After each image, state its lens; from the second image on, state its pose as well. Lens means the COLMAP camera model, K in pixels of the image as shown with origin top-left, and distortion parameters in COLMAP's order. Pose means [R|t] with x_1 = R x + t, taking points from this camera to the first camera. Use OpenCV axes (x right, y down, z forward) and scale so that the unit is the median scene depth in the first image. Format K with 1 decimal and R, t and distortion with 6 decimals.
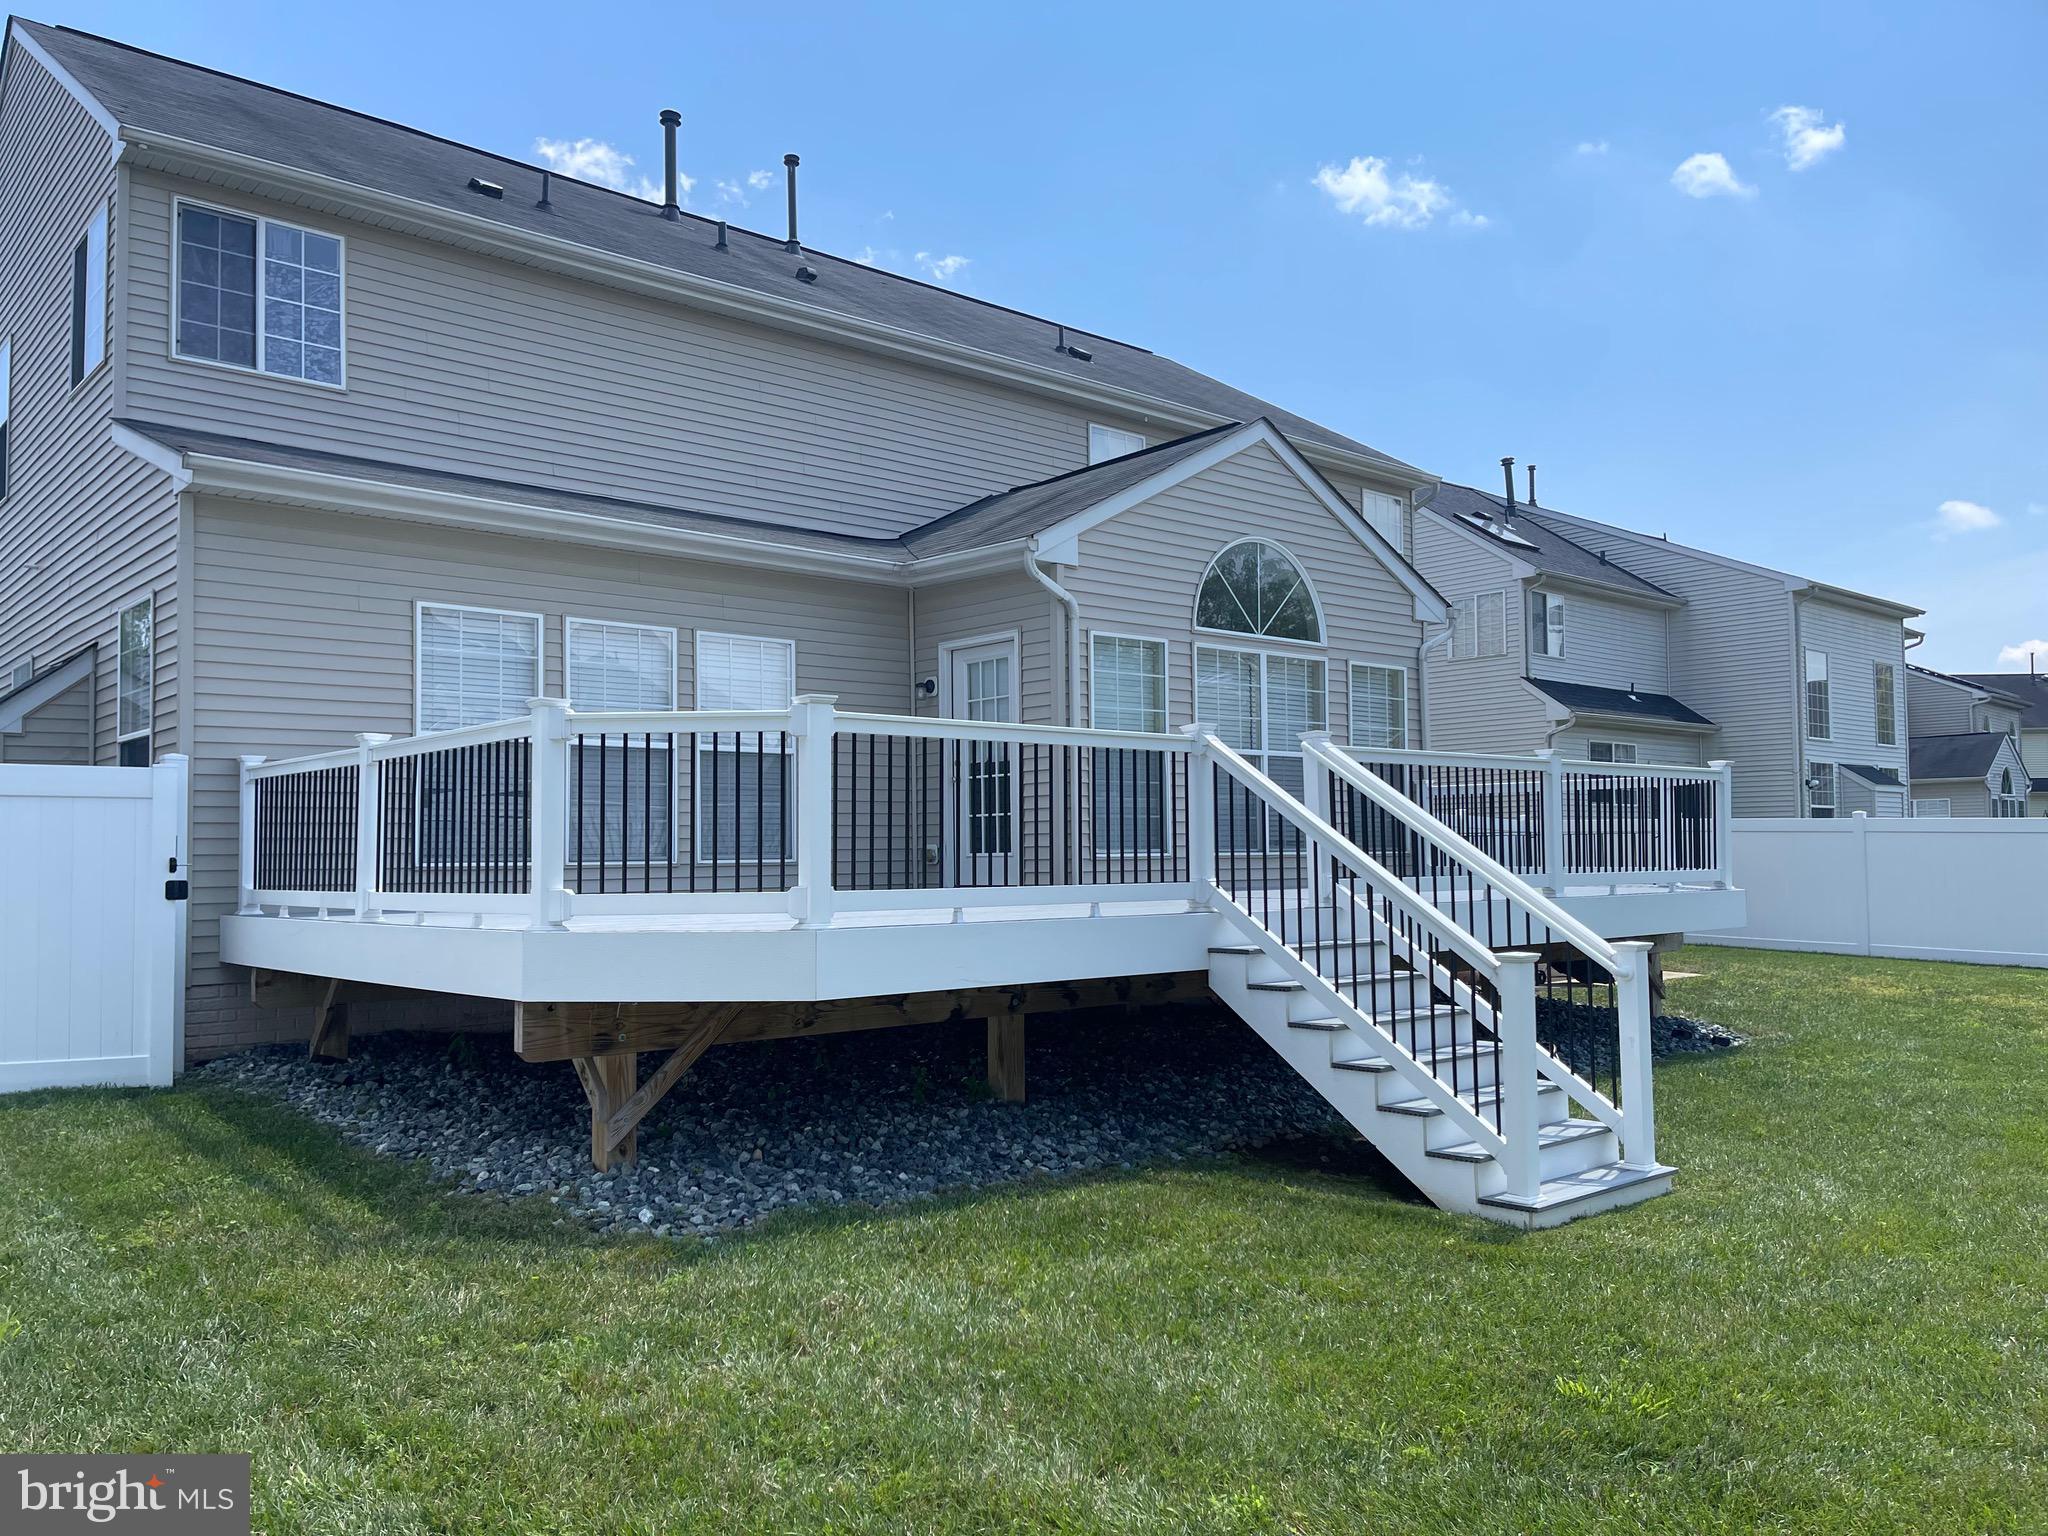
lens RADIAL K [[1576.3, 0, 1024.0], [0, 1576.3, 768.0], [0, 0, 1]] dist [-0.002703, 0.001221]
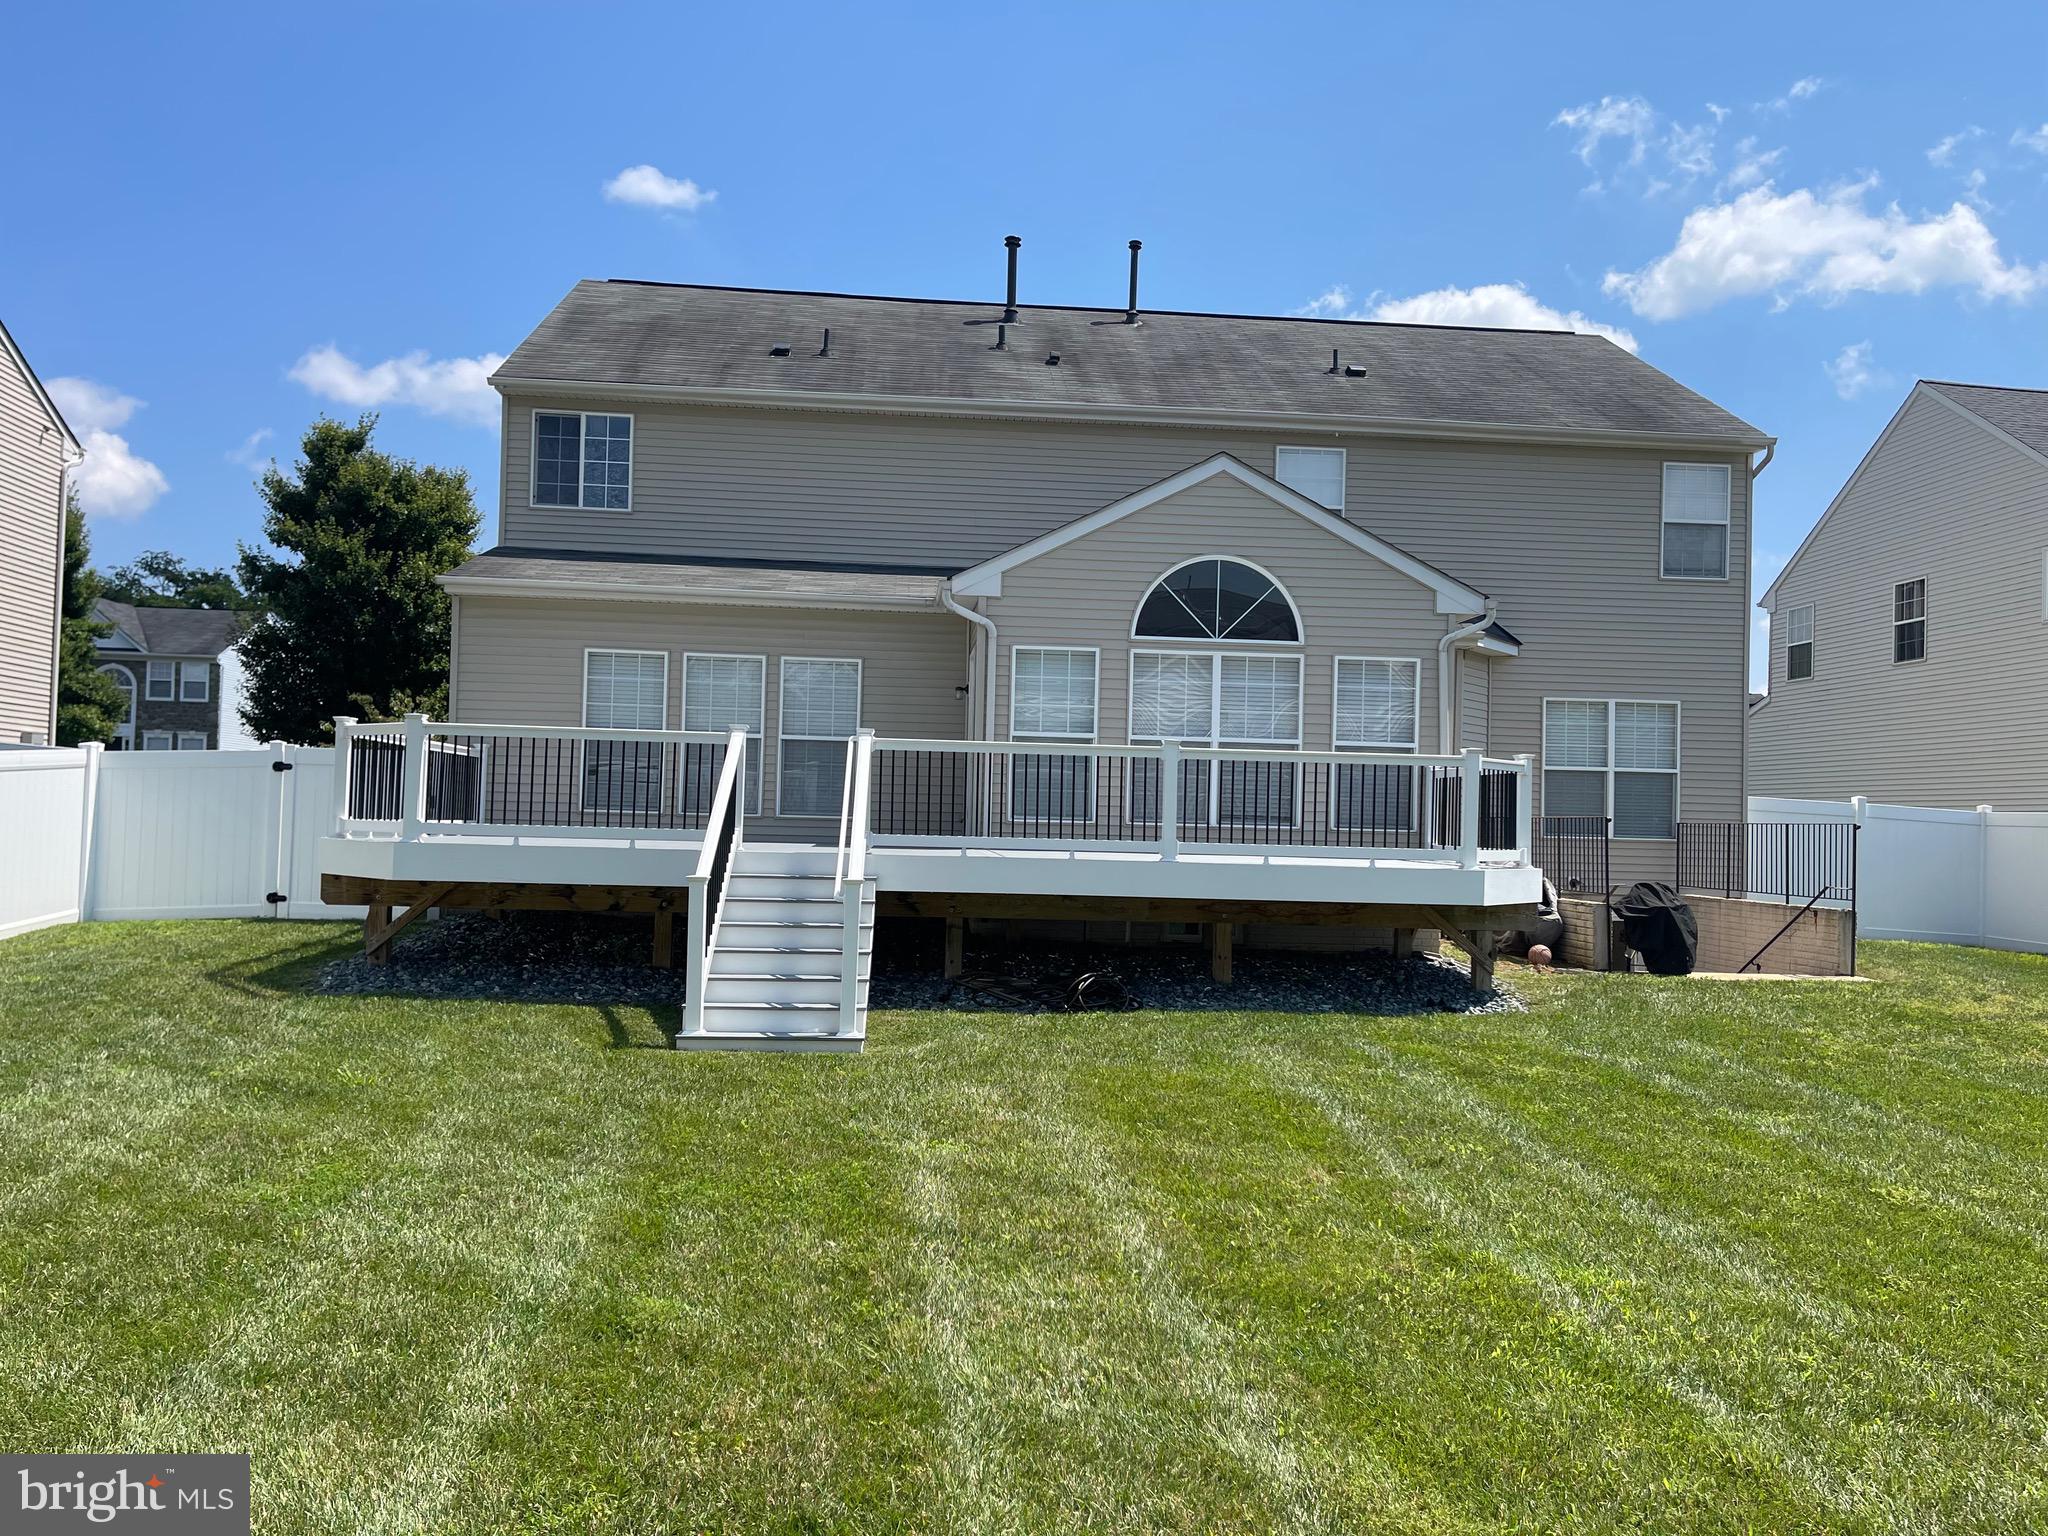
lens RADIAL K [[1543.4, 0, 1024.0], [0, 1543.4, 768.0], [0, 0, 1]] dist [-0.003119, -0.000602]
pose [[0.782274, 0.016521, -0.622715, 0.820809], [-0.003862, 0.999758, 0.021672, -0.014761], [0.622922, -0.014549, 0.782148, 0.020419]]
